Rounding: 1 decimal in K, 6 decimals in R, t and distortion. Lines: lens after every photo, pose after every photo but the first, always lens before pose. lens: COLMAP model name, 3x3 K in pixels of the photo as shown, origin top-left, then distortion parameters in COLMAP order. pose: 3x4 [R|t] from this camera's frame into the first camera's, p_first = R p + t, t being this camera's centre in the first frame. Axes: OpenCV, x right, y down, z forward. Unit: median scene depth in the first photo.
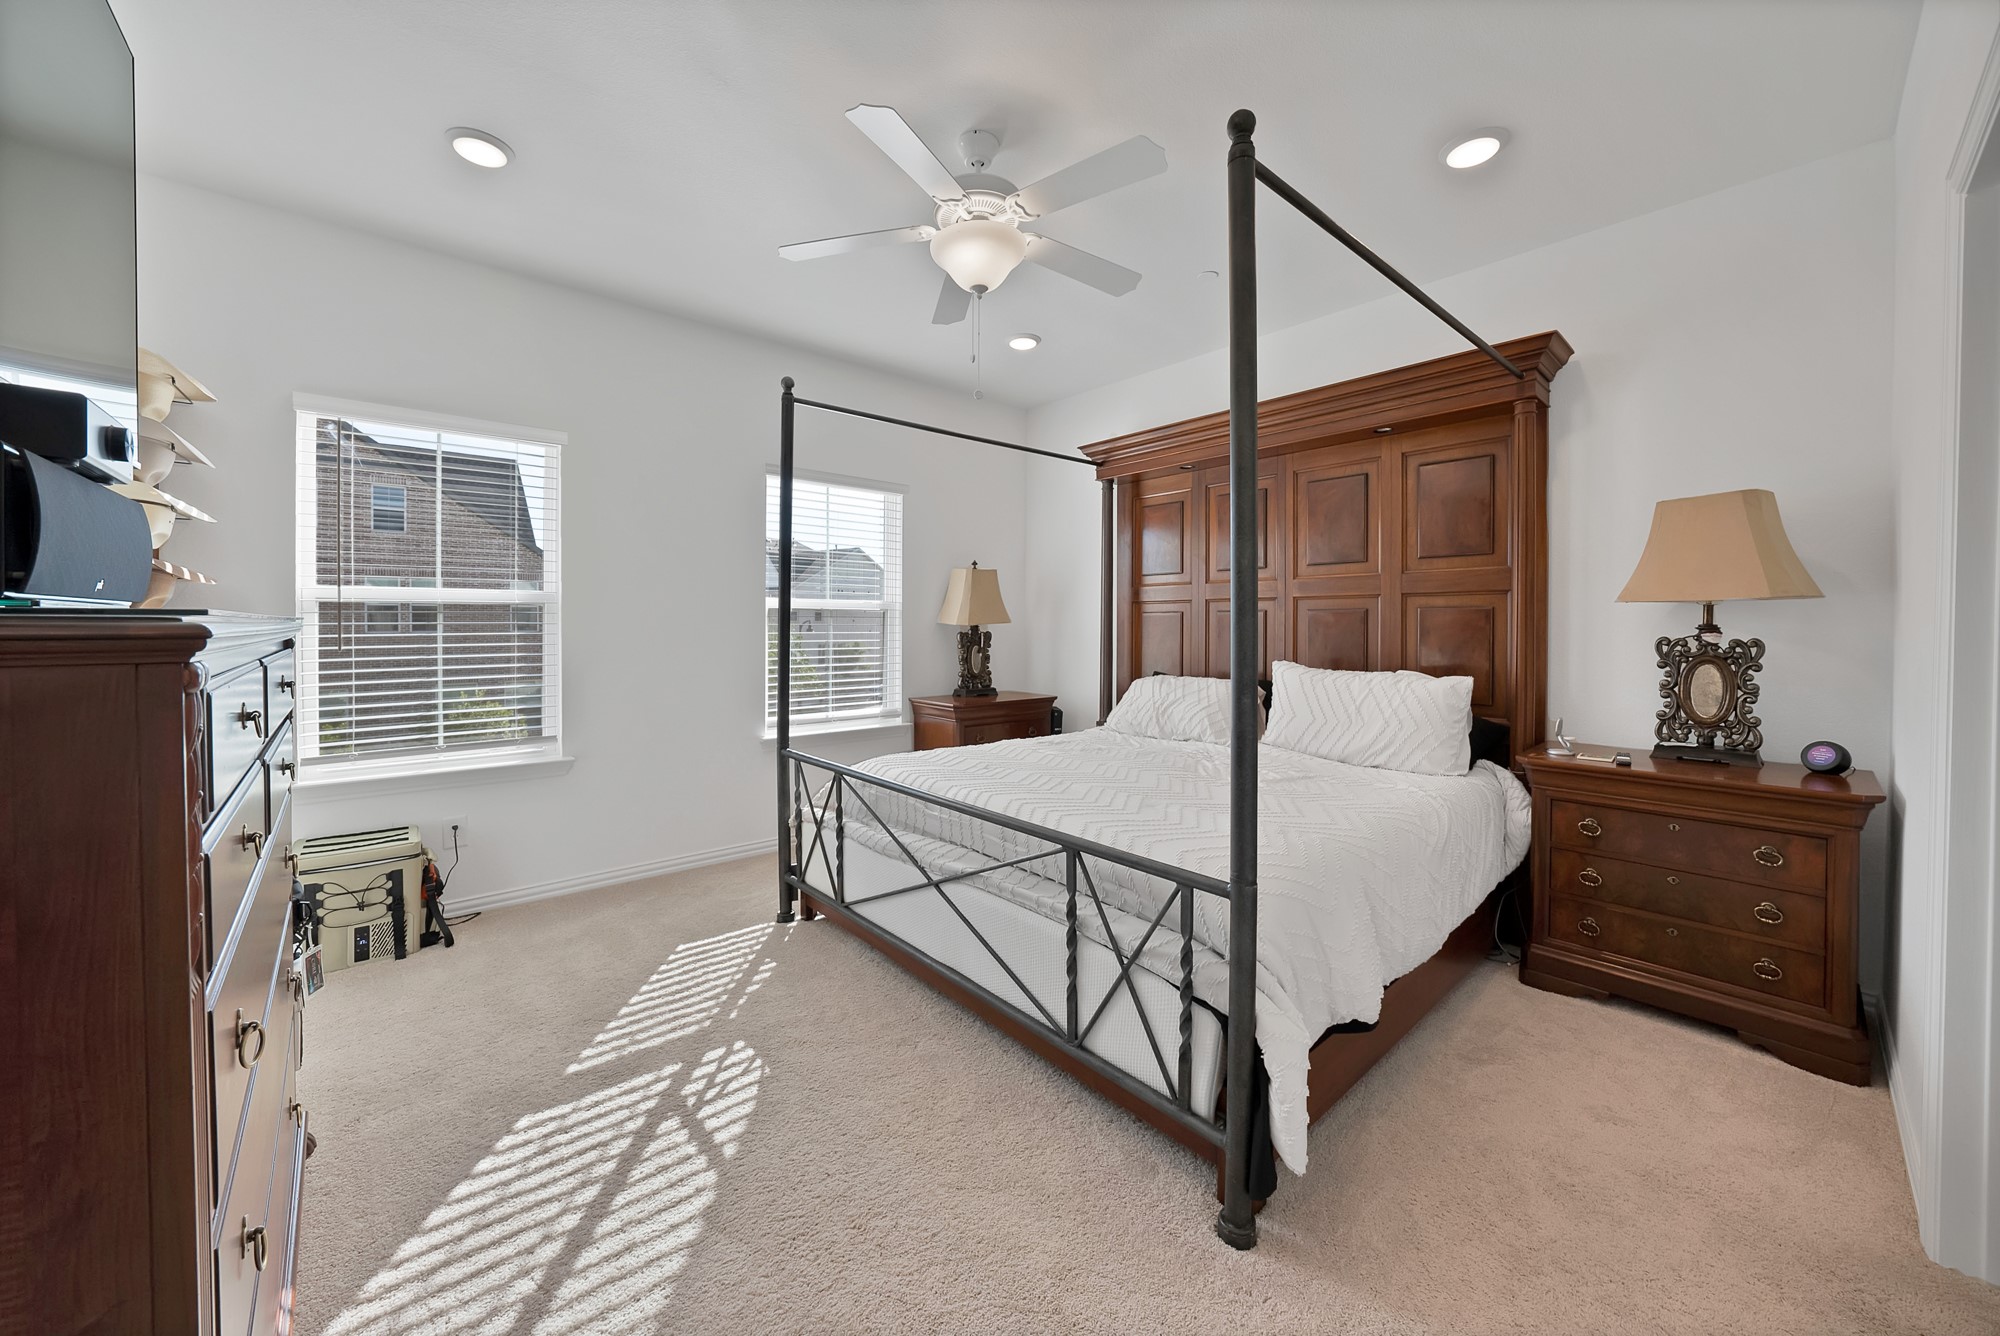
lens RADIAL K [[772.9, 0, 1036.9], [0, 772.9, 652.2], [0, 0, 1]] dist [0.000957, 0.000103]
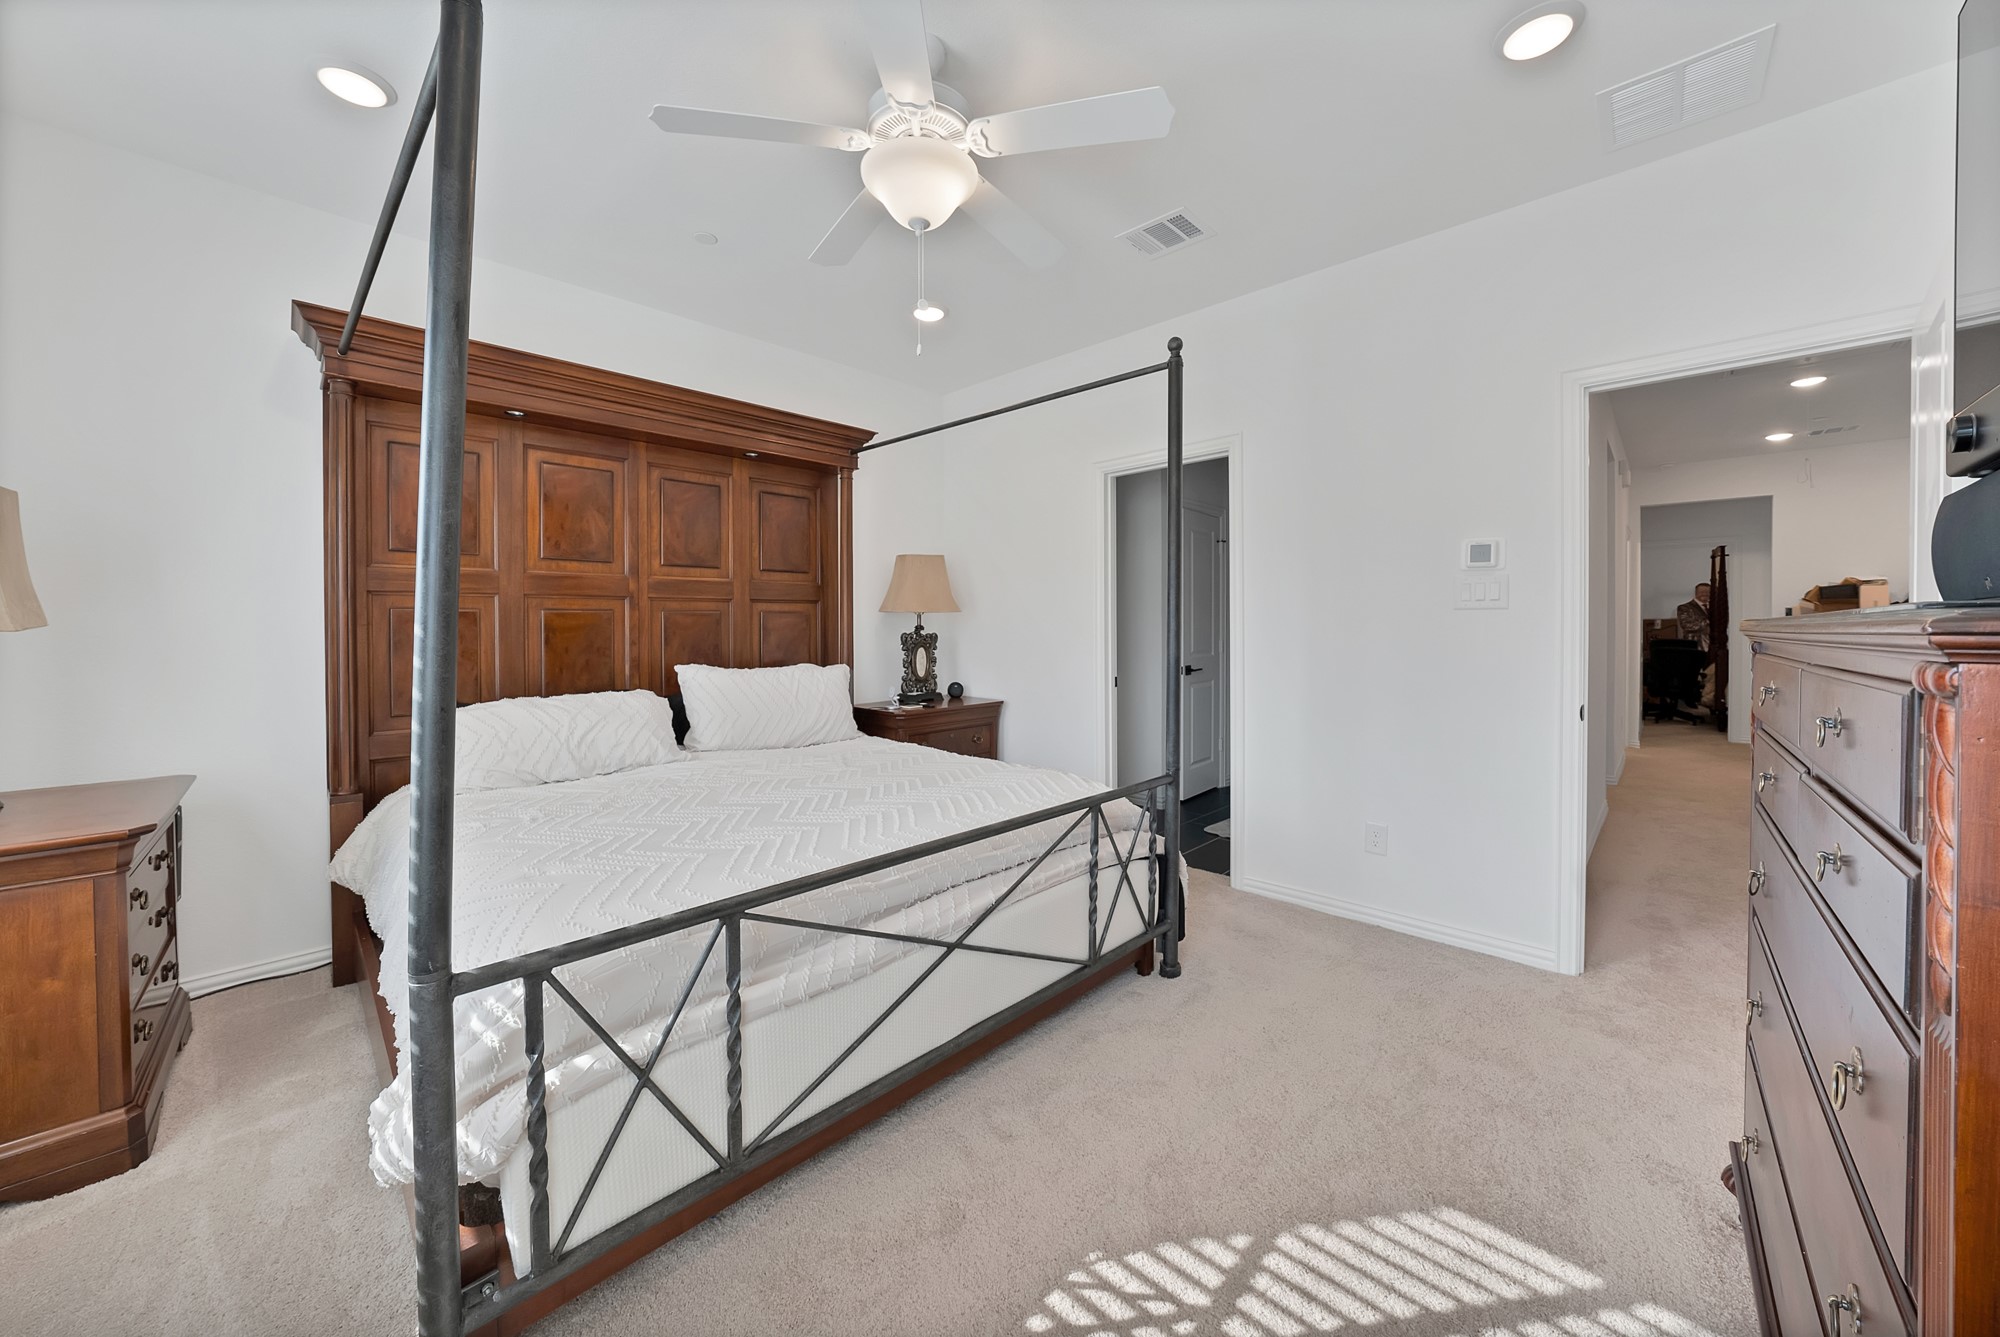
lens RADIAL K [[714.3, 0, 991.4], [0, 714.3, 660.9], [0, 0, 1]] dist [-0.028288, 0.006785]
pose [[-0.083383, -0.045351, 0.995485, -0.846562], [0.038647, 0.998065, 0.048706, -0.029618], [-0.995768, 0.042534, -0.081469, 0.996946]]
